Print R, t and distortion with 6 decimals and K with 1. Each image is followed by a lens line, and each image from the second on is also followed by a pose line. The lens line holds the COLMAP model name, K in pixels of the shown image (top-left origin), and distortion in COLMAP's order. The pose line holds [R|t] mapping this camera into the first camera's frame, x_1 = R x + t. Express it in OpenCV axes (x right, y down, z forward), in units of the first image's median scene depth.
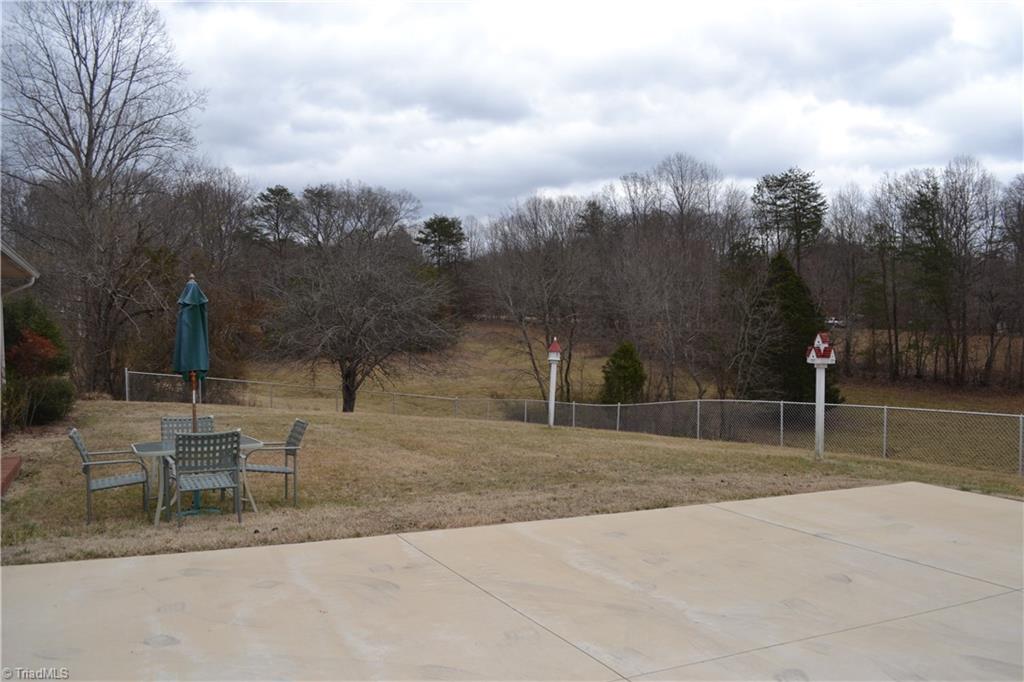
lens RADIAL K [[818.1, 0, 521.0], [0, 818.1, 343.5], [0, 0, 1]] dist [-0.081300, 0.016241]
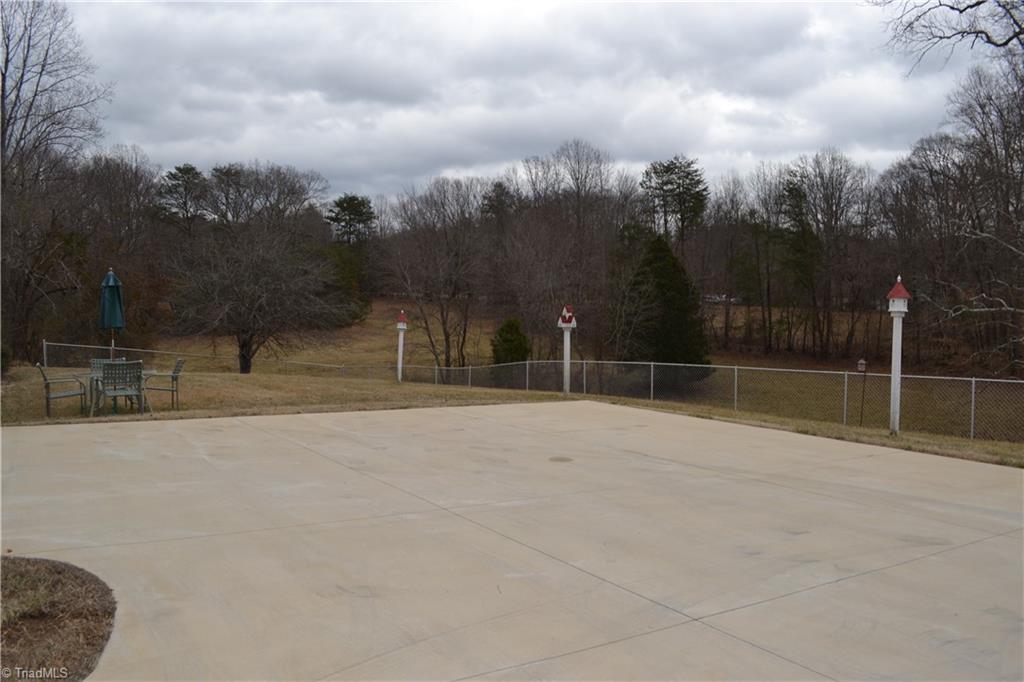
lens RADIAL K [[818.1, 0, 513.4], [0, 818.1, 343.7], [0, 0, 1]] dist [-0.081300, 0.016241]
pose [[0.995923, -0.003803, 0.090128, 0.026157], [0.001318, 0.999618, 0.027623, 0.002473], [-0.090199, -0.027392, 0.995547, -0.070577]]
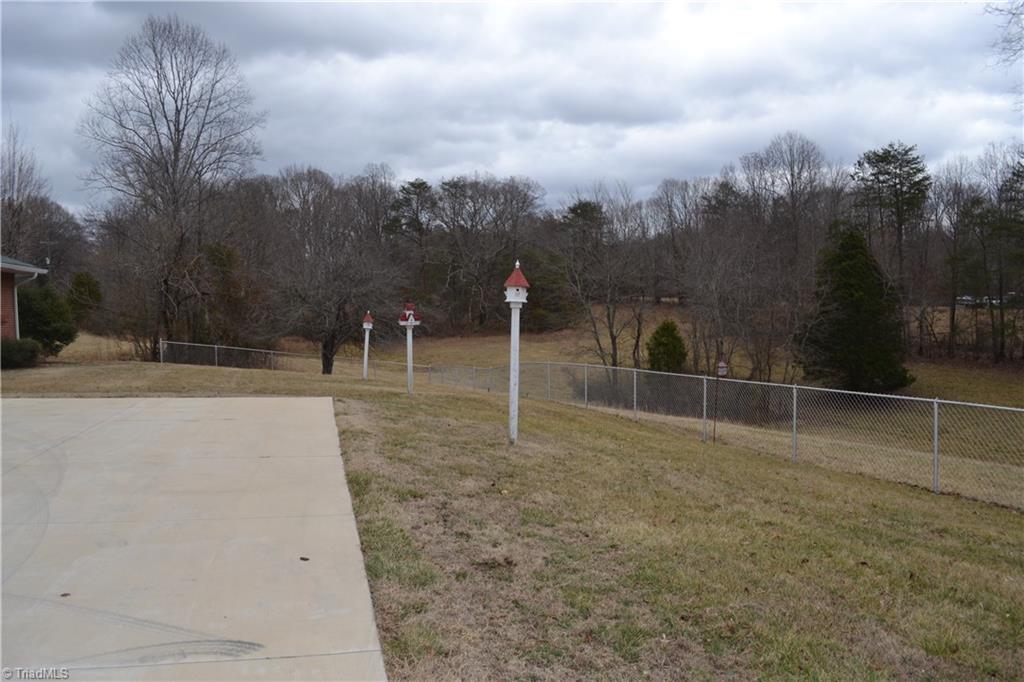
lens RADIAL K [[818.1, 0, 515.8], [0, 818.1, 339.1], [0, 0, 1]] dist [-0.081300, 0.016241]
pose [[0.970876, 0.003521, -0.239558, 0.154873], [0.000221, 0.999878, 0.015591, 0.004779], [0.239584, -0.015190, 0.970757, -0.055642]]
